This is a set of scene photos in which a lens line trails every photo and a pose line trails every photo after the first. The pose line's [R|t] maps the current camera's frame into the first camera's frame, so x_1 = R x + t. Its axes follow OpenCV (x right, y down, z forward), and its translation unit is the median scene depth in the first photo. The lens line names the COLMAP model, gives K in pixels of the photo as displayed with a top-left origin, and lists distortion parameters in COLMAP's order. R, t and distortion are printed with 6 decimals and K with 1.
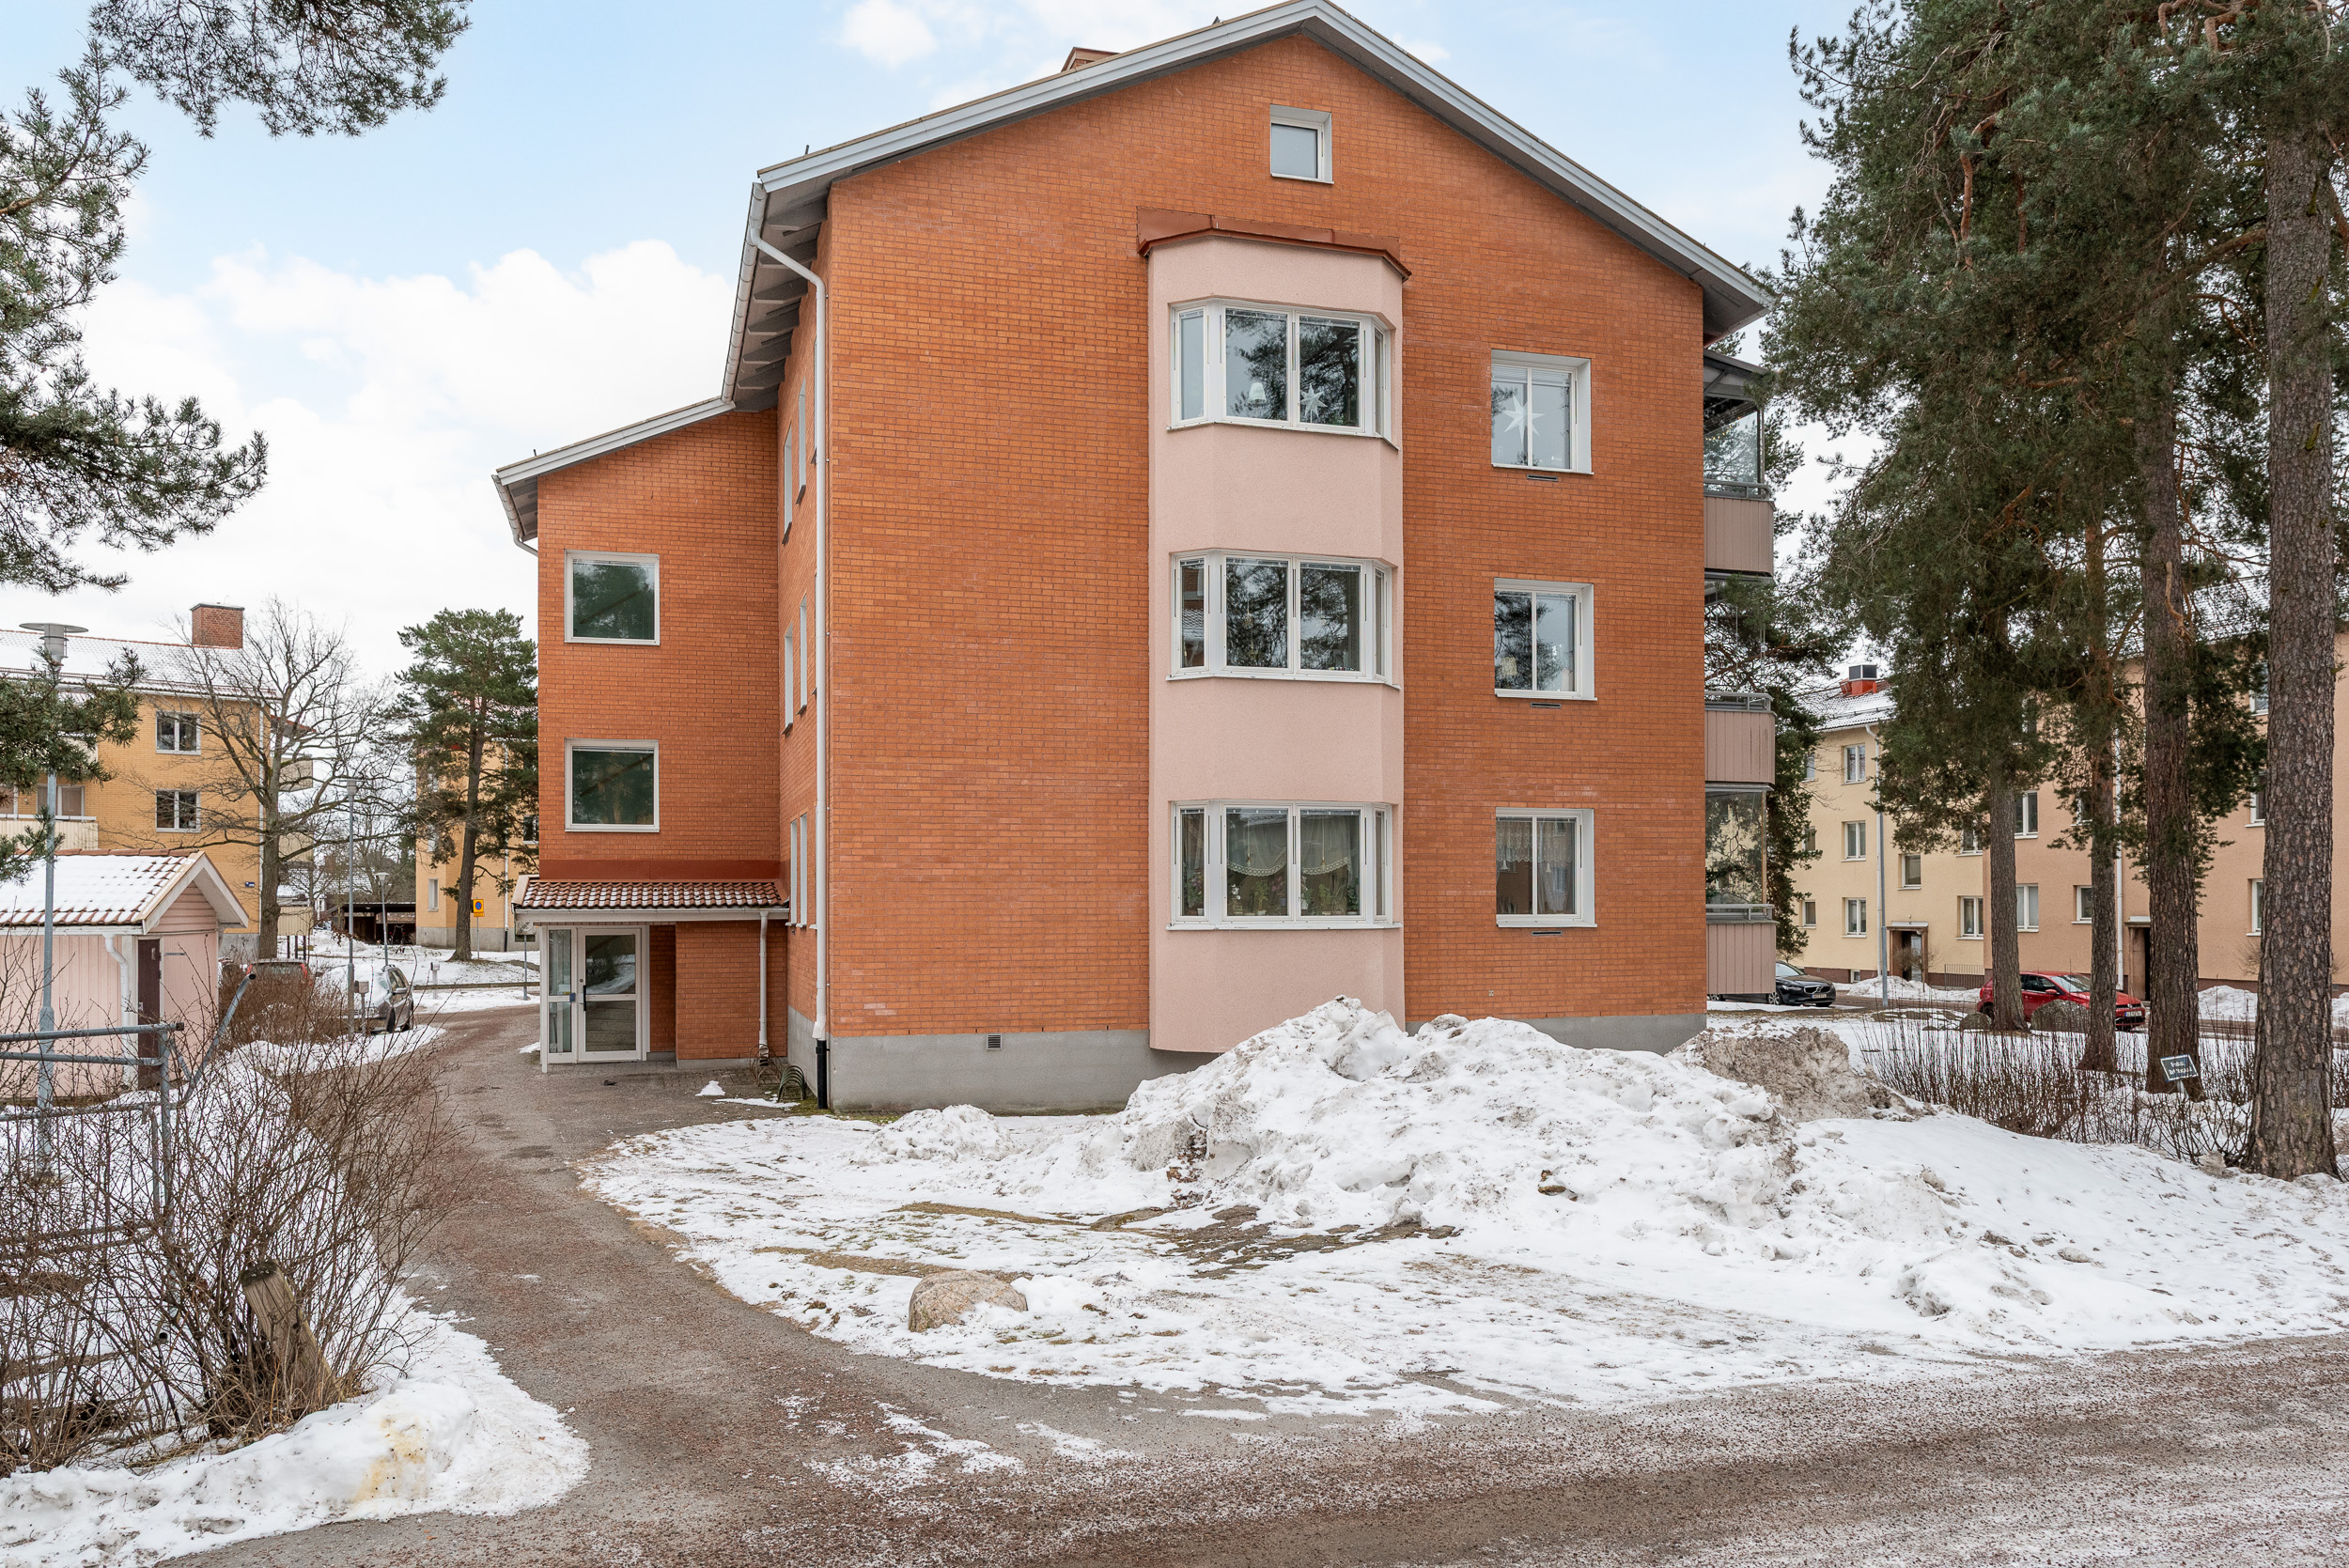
lens RADIAL K [[1628.5, 0, 1169.8], [0, 1628.5, 841.1], [0, 0, 1]] dist [-0.005698, -0.000148]
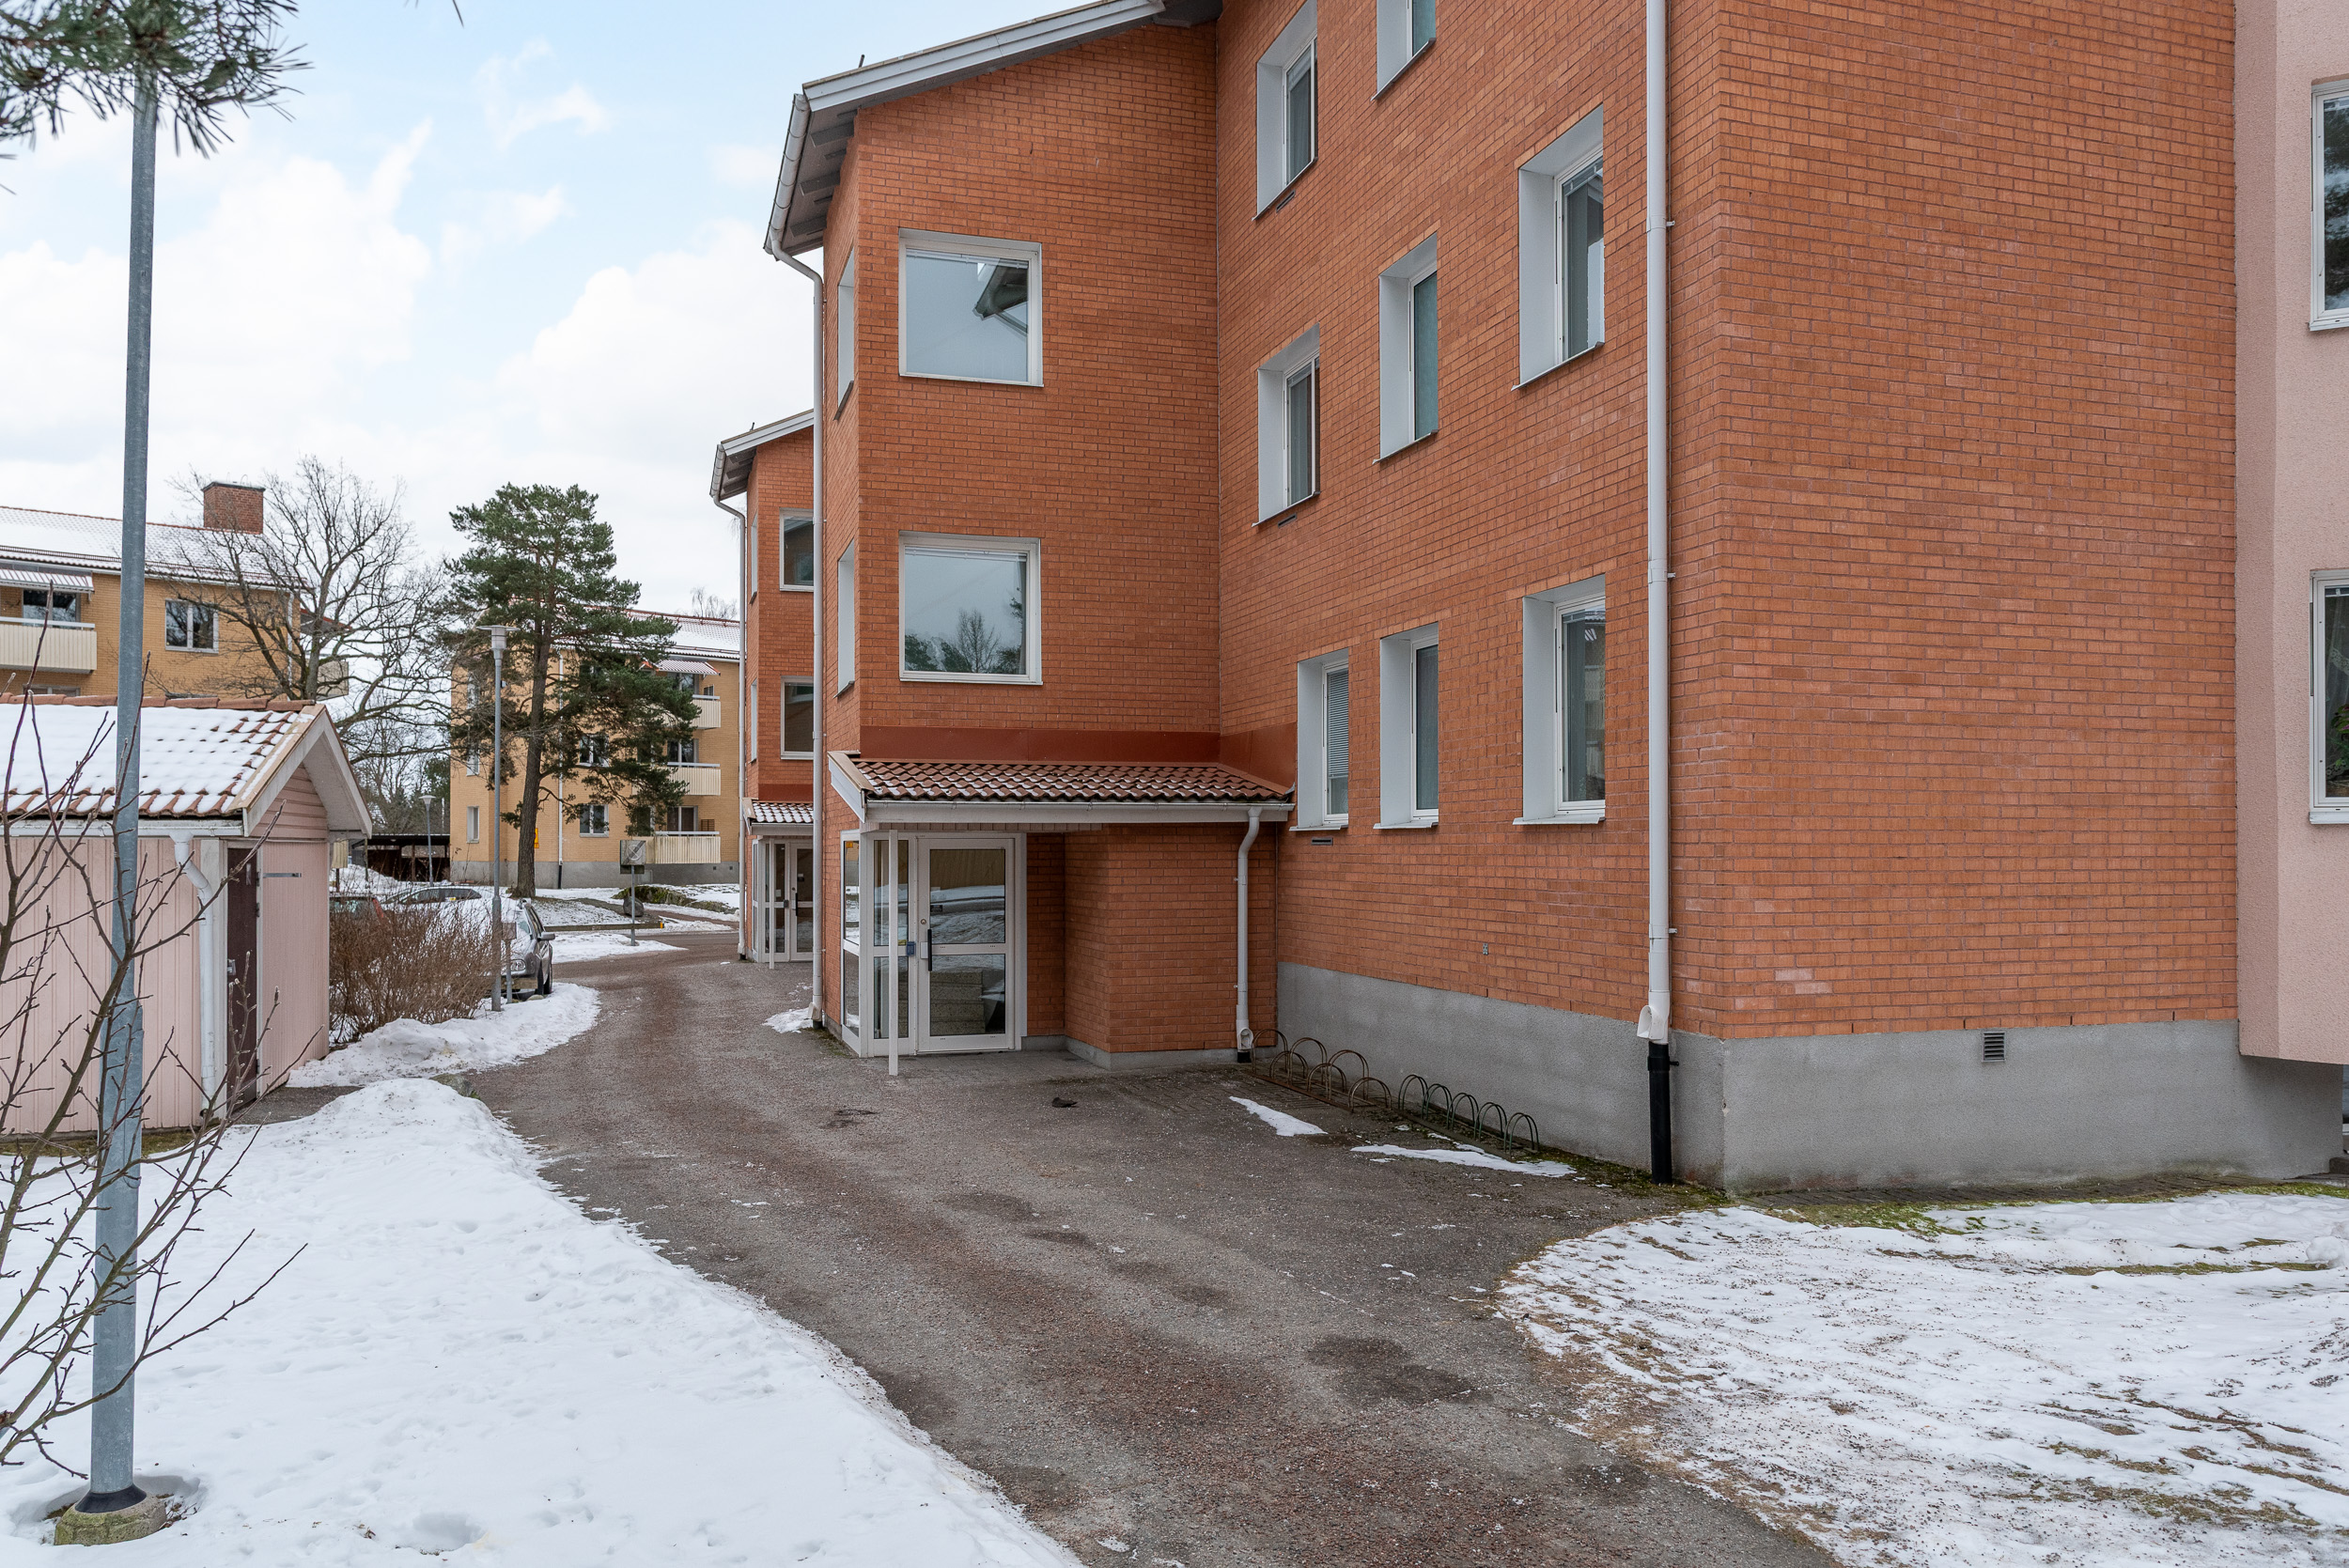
lens RADIAL K [[1628.5, 0, 1175.0], [0, 1628.5, 789.4], [0, 0, 1]] dist [-0.005698, -0.000148]
pose [[0.999930, 0.003717, 0.011192, -0.266857], [-0.003748, 0.999989, 0.002725, 0.032267], [-0.011182, -0.002767, 0.999934, 0.369047]]
